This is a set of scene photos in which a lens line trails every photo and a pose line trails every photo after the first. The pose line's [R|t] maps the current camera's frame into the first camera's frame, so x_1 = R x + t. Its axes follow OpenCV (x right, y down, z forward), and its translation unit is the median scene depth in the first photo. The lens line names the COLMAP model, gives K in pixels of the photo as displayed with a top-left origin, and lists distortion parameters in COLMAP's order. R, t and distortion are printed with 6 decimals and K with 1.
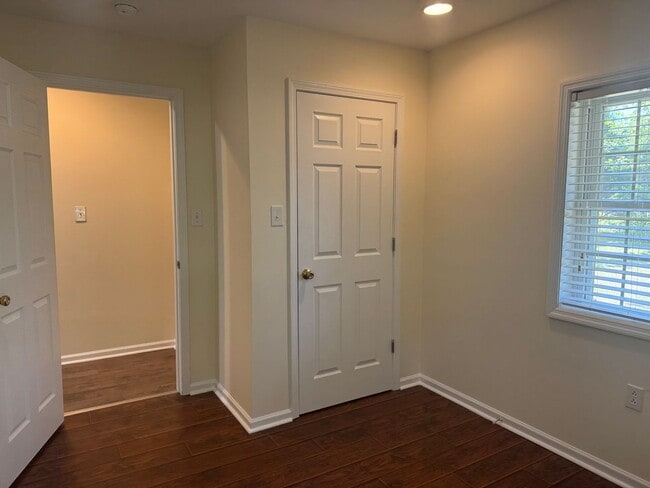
lens RADIAL K [[456.0, 0, 322.4], [0, 456.0, 241.3], [0, 0, 1]] dist [0.042009, -0.047195]
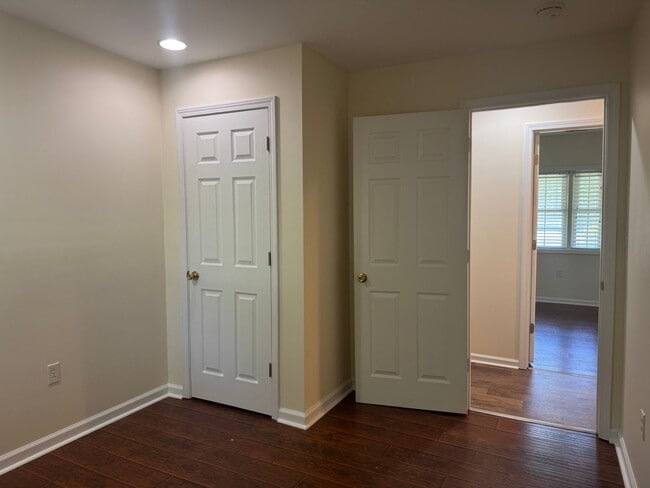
lens RADIAL K [[456.0, 0, 322.4], [0, 456.0, 241.3], [0, 0, 1]] dist [0.042009, -0.047195]
pose [[0.527102, 0.054420, -0.848058, 1.062387], [-0.077158, 0.996890, 0.016015, -0.055589], [0.846292, 0.056993, 0.529662, 0.639059]]
